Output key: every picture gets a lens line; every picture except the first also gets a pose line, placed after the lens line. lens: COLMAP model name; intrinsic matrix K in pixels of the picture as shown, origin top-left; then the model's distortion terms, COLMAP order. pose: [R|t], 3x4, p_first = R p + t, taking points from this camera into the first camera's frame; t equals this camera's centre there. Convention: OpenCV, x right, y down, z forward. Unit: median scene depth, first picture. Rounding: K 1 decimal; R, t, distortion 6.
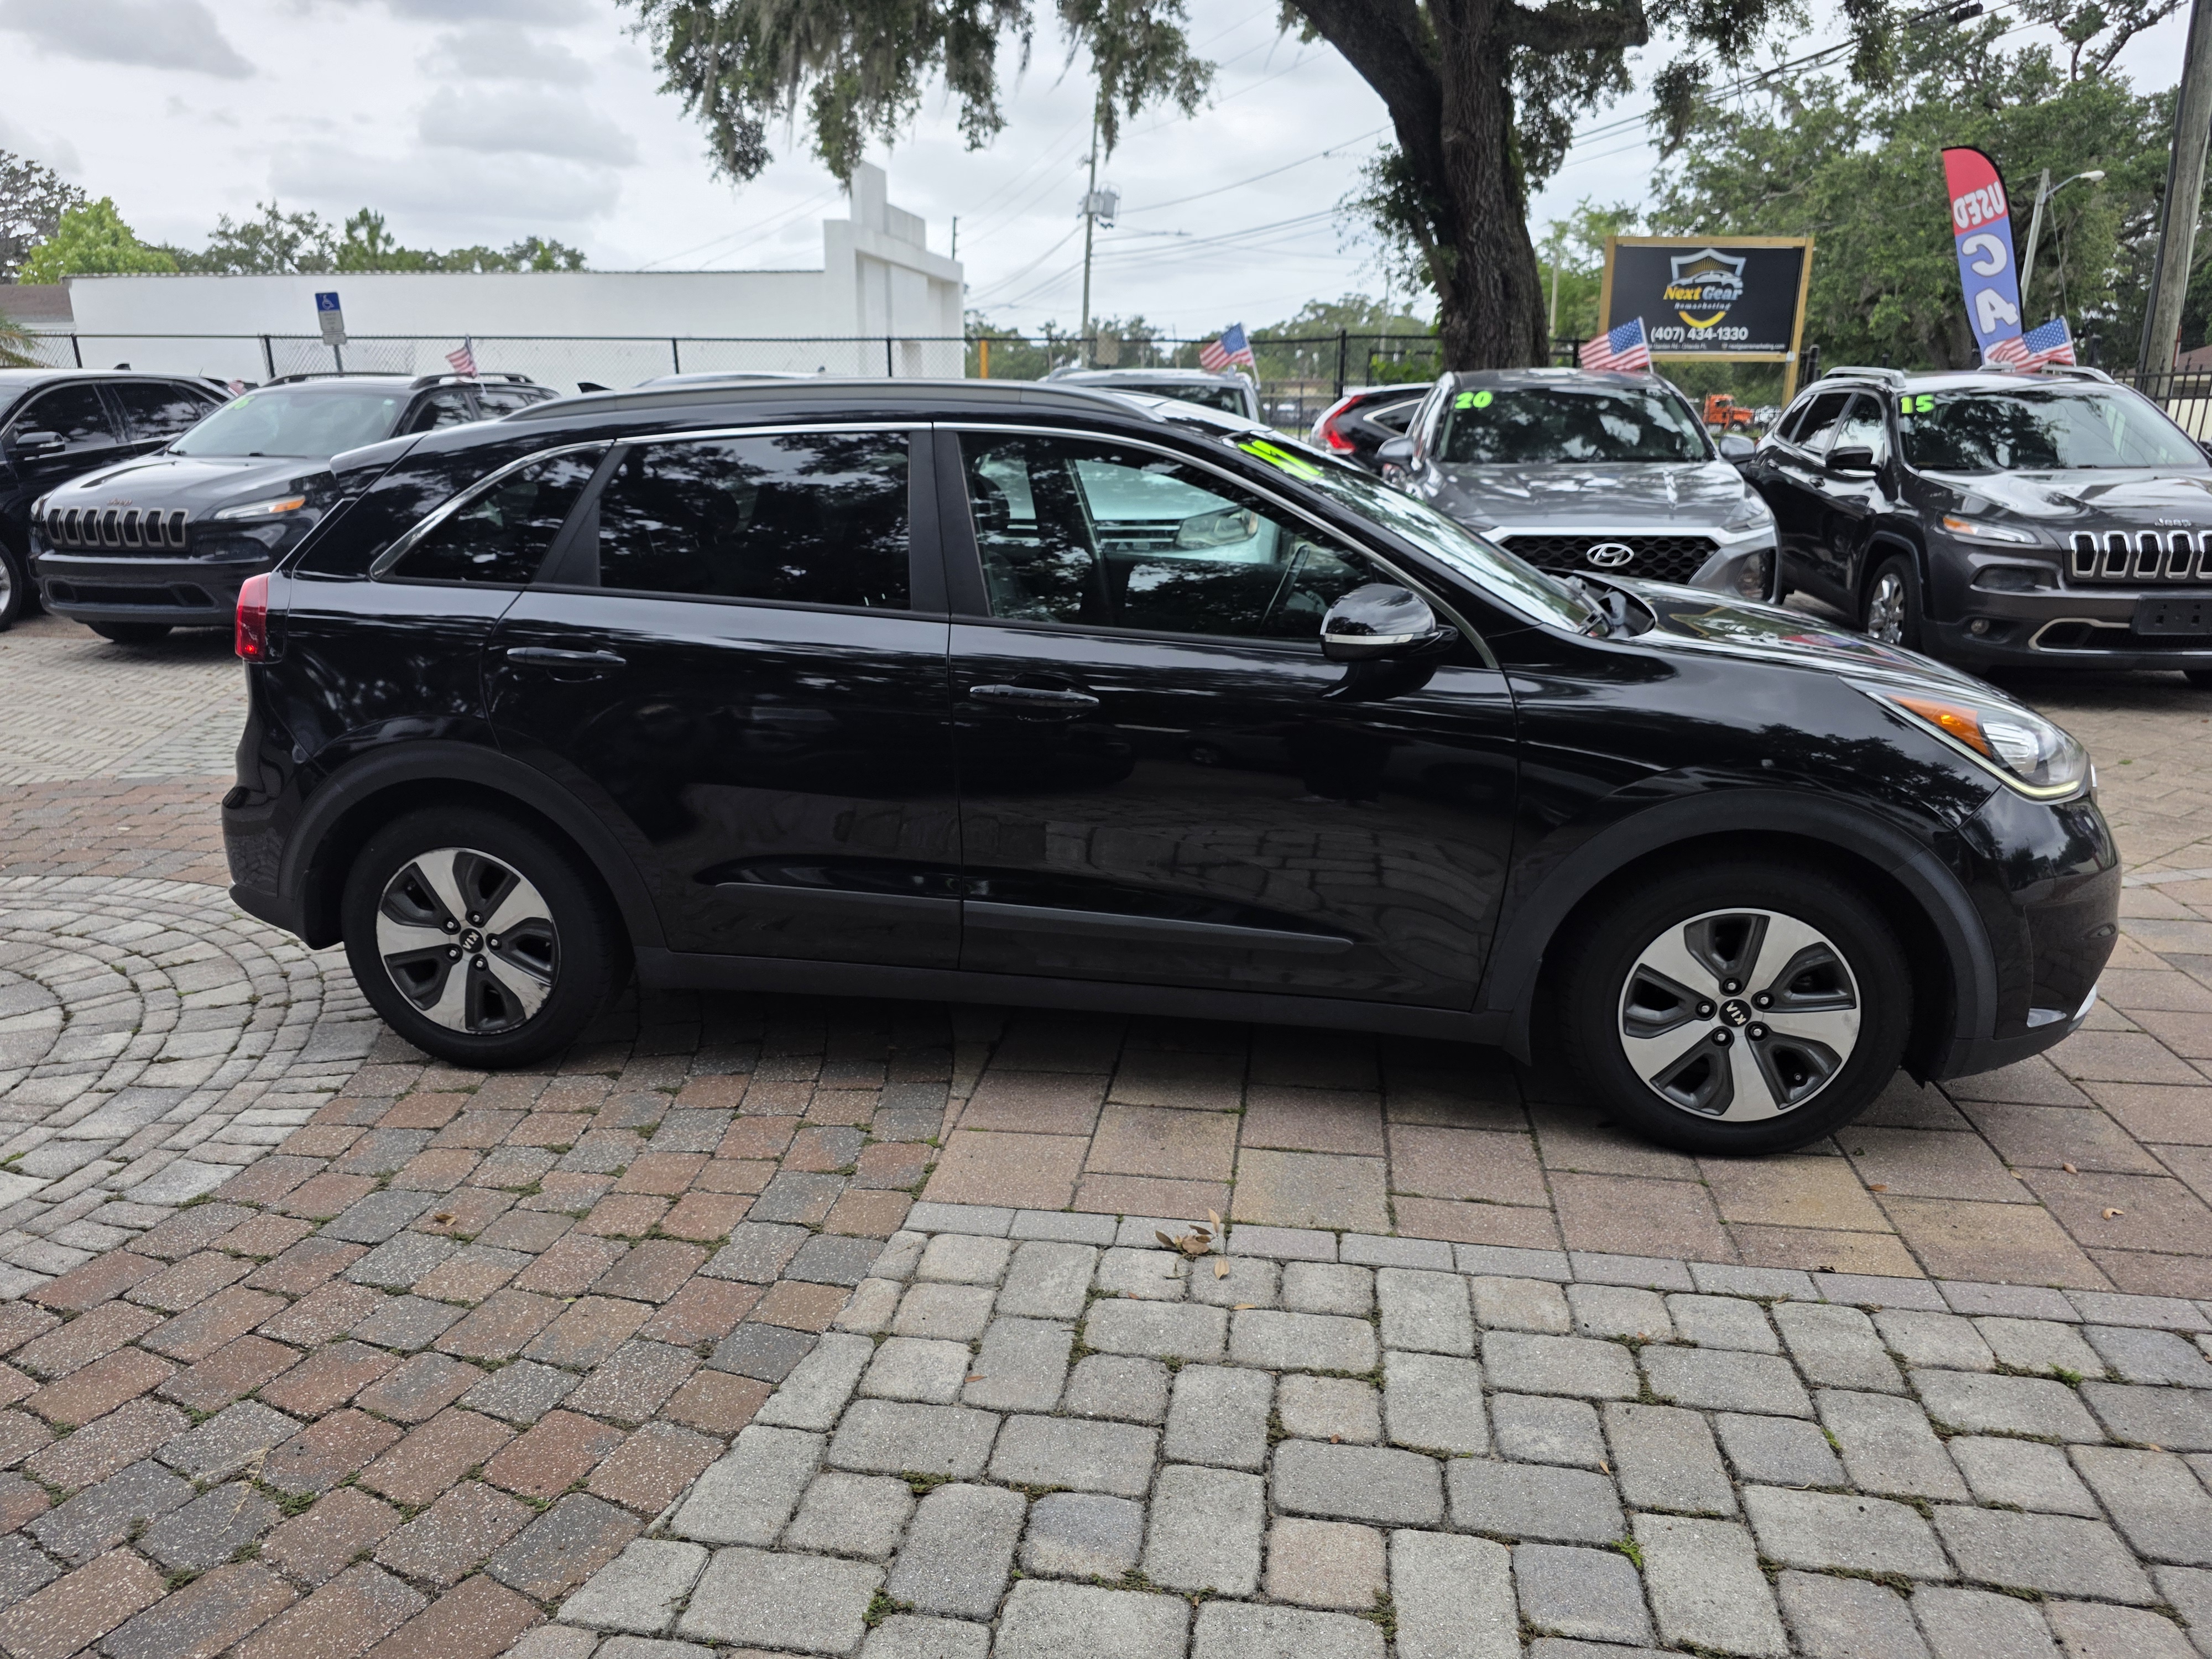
lens RADIAL K [[1493.1, 0, 1079.8], [0, 1493.1, 824.3], [0, 0, 1]] dist [0.043434, -0.033352]
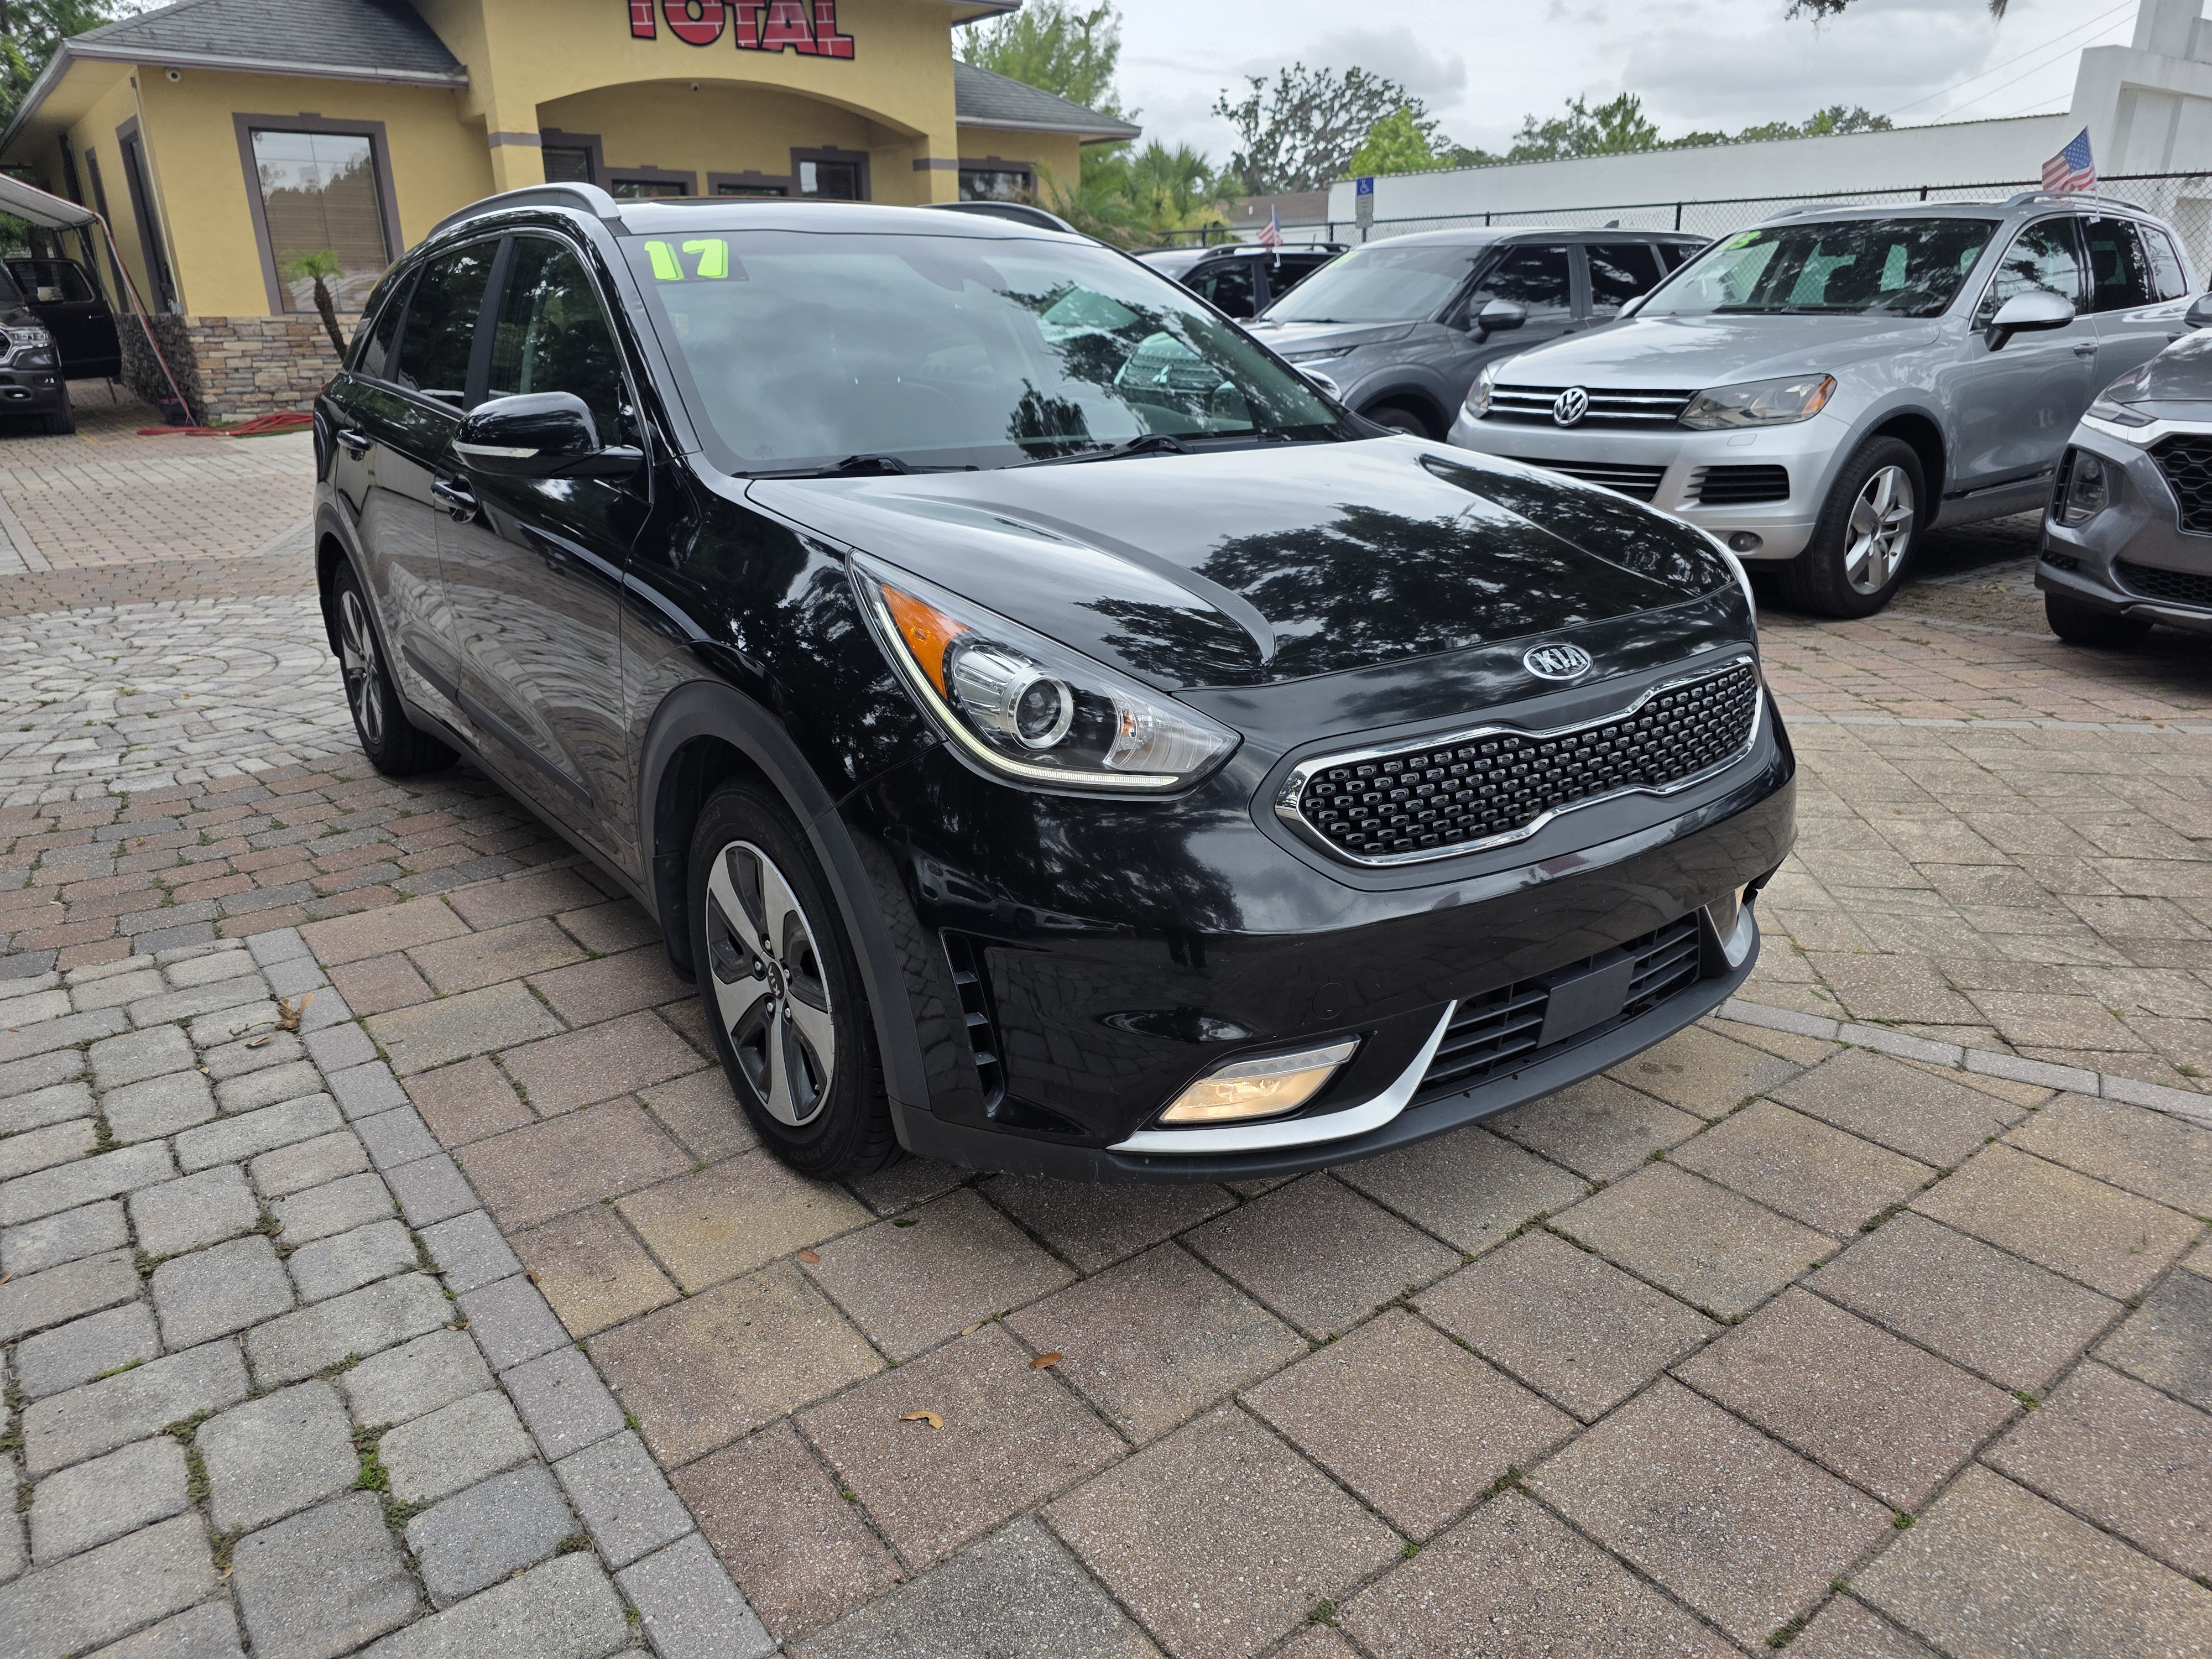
lens RADIAL K [[1493.1, 0, 1103.9], [0, 1493.1, 823.8], [0, 0, 1]] dist [0.043434, -0.033352]
pose [[0.722754, 0.222370, -0.654353, 0.917980], [-0.178544, 0.974758, 0.134046, -0.076417], [0.667644, 0.019948, 0.744213, 0.472716]]
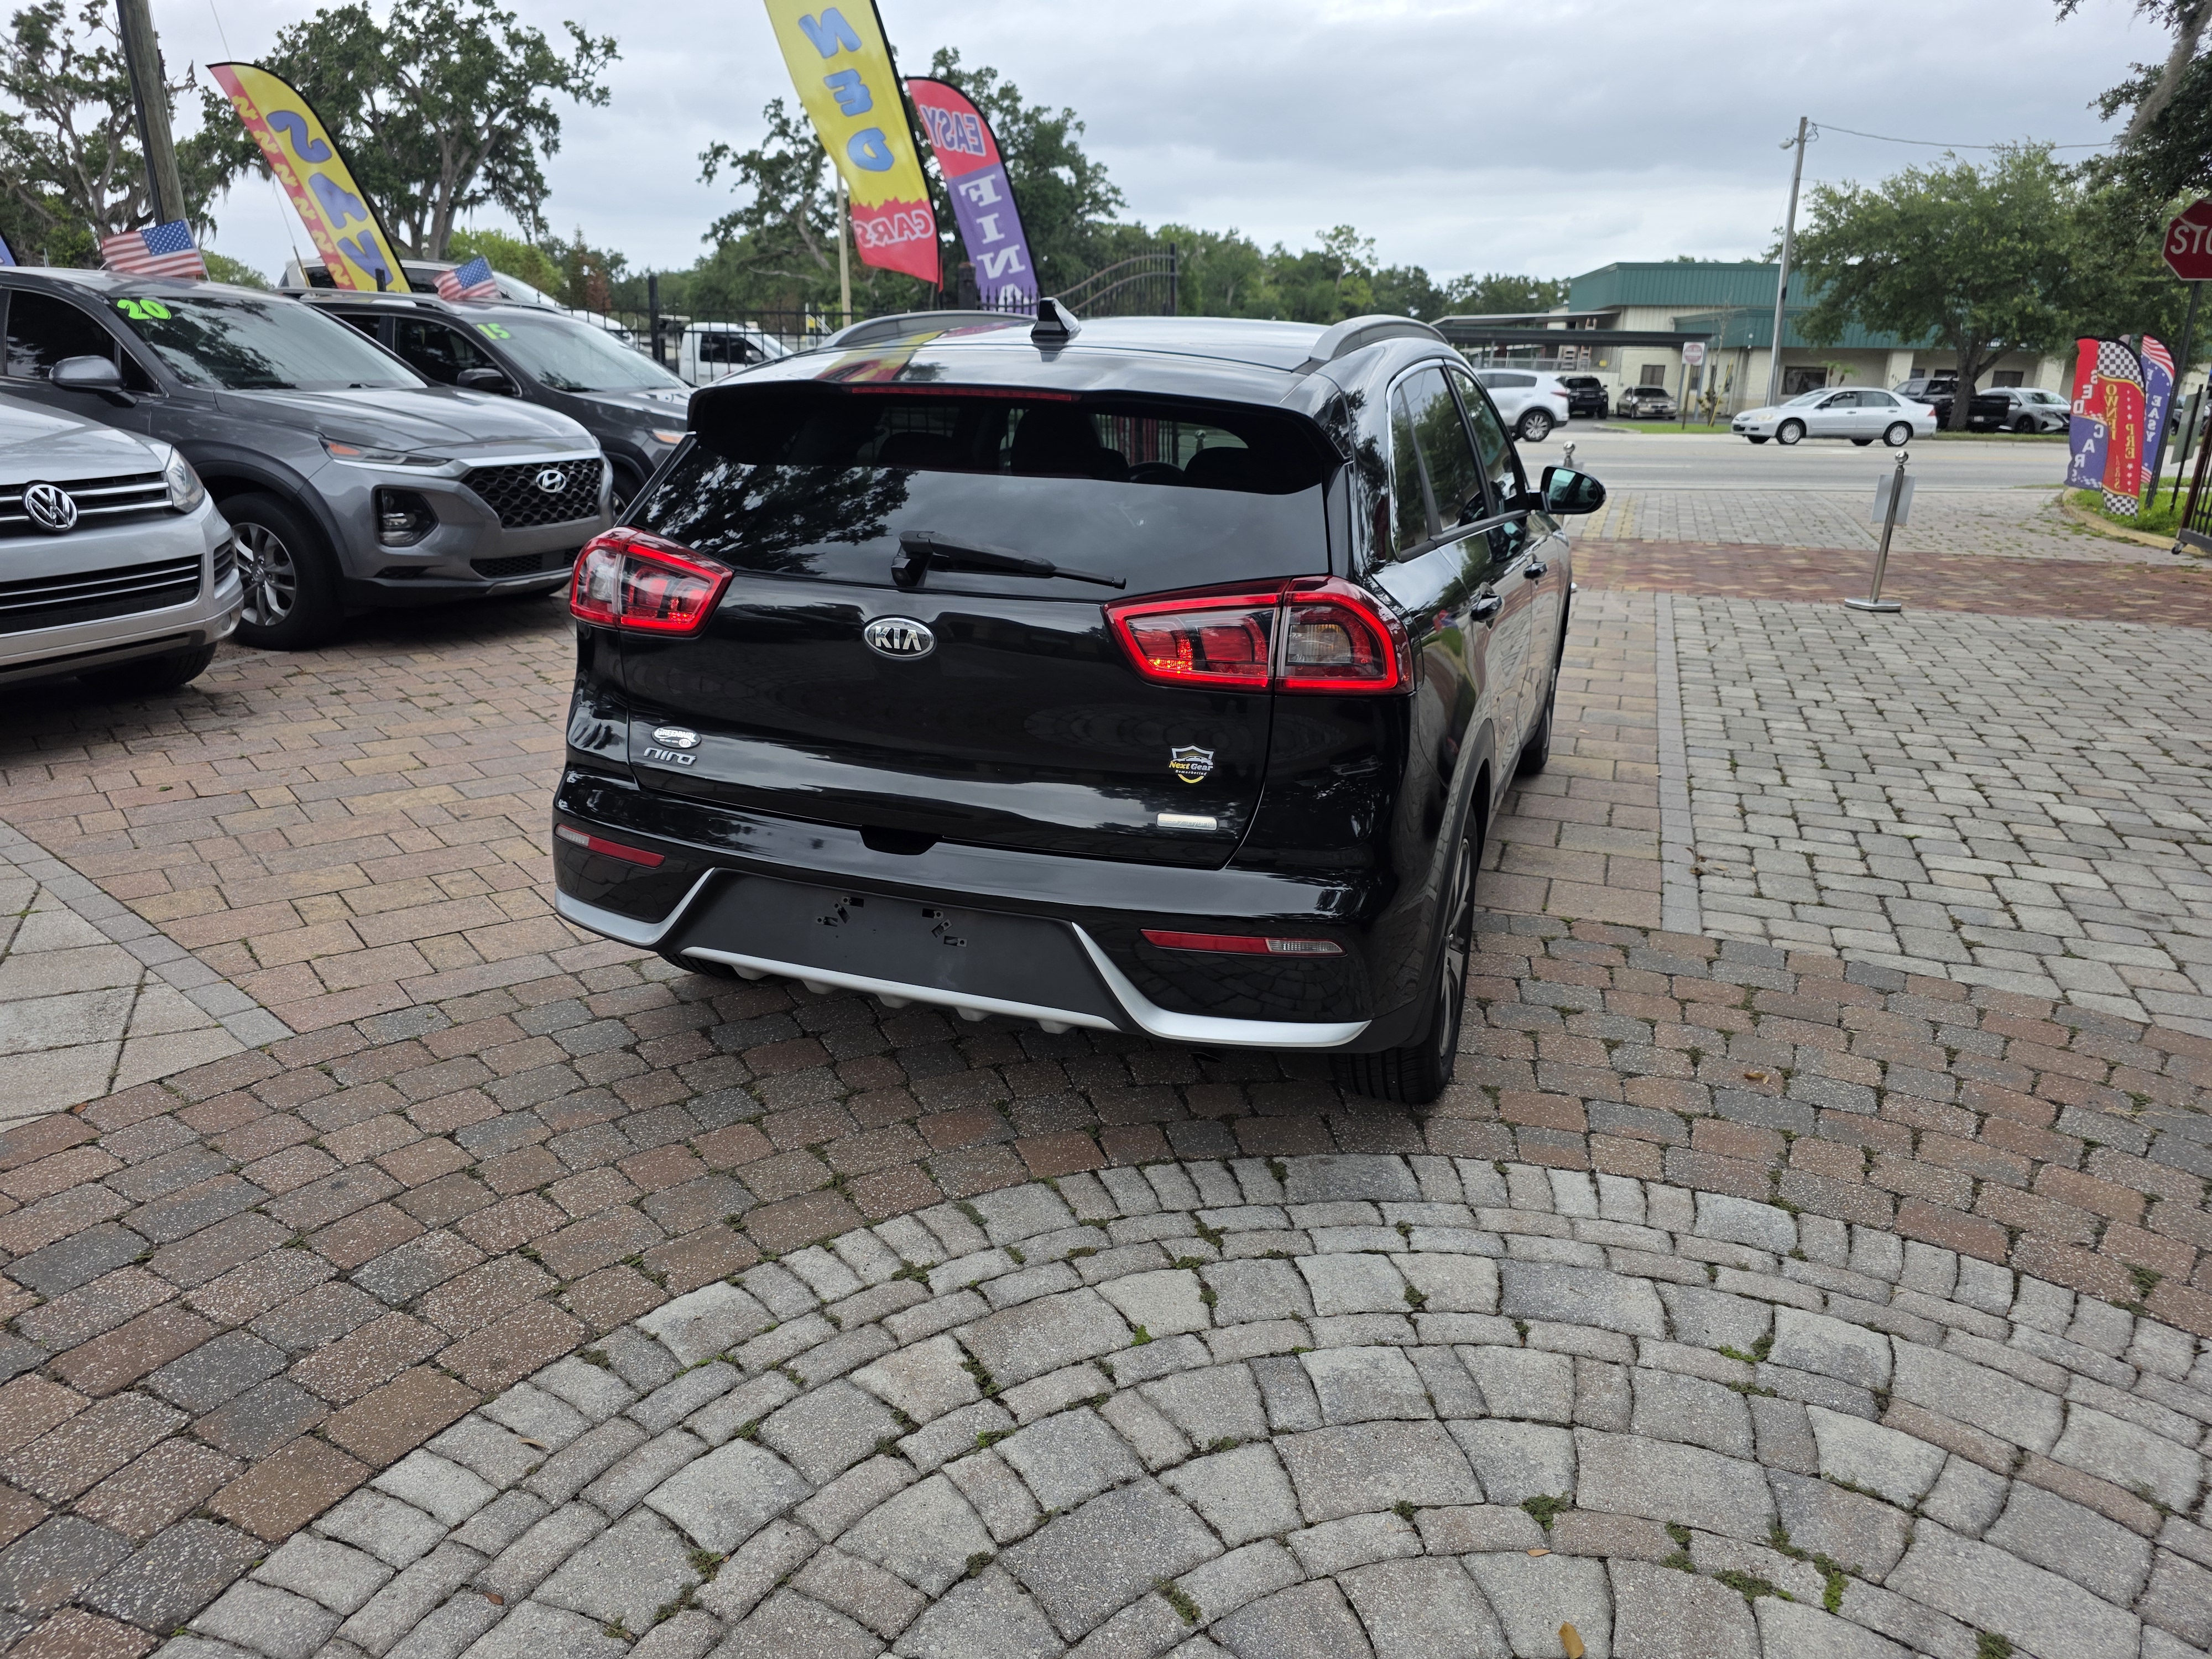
lens RADIAL K [[1493.1, 0, 1086.1], [0, 1493.1, 811.0], [0, 0, 1]] dist [0.043434, -0.033352]
pose [[0.189086, -0.280292, 0.941107, -1.270689], [0.238998, 0.942712, 0.232751, -0.258806], [-0.952432, 0.180913, 0.245243, 0.979194]]
